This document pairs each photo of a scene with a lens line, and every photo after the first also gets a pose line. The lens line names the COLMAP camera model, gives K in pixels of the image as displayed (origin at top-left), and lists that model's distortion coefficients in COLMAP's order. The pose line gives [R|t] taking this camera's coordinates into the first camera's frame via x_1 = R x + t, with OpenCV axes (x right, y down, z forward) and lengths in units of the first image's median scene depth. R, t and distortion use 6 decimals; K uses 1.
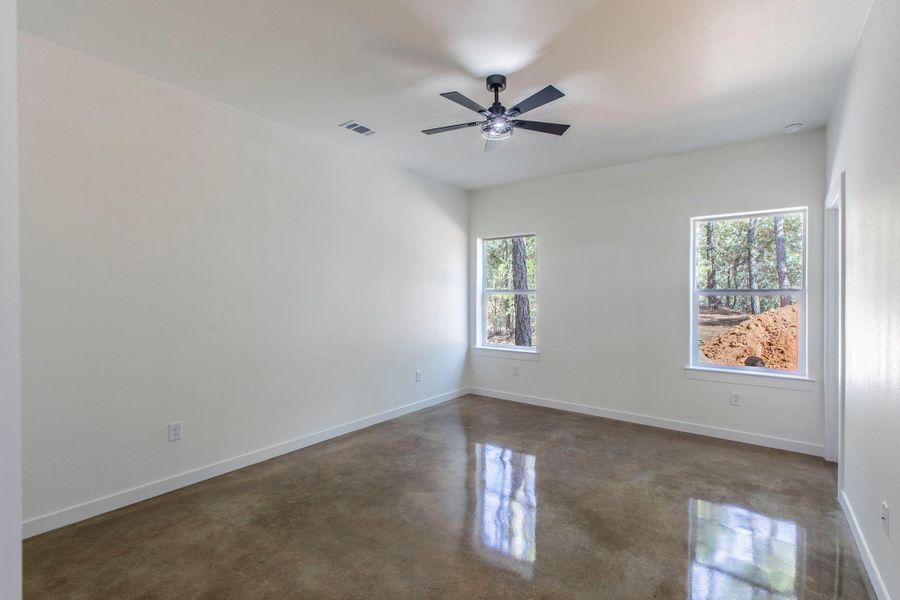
lens RADIAL K [[424.8, 0, 450.0], [0, 424.8, 300.0], [0, 0, 1]] dist [0.003035, 0.000089]
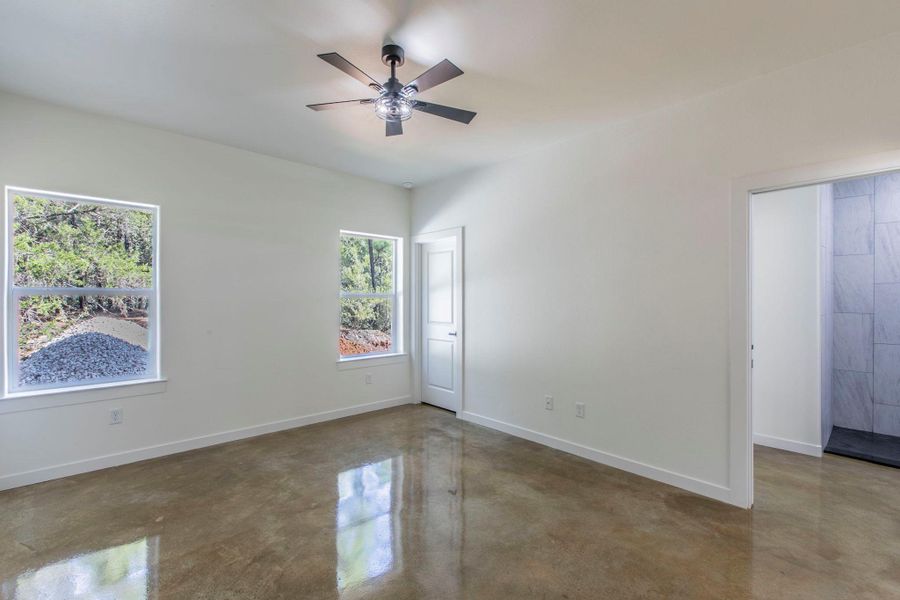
lens RADIAL K [[415.7, 0, 465.5], [0, 415.7, 282.0], [0, 0, 1]] dist [-0.002503, -0.000345]
pose [[0.104513, 0.049935, 0.993269, -0.565333], [0.010711, 0.998624, -0.051331, 0.012342], [-0.994466, 0.016004, 0.103834, 0.603181]]
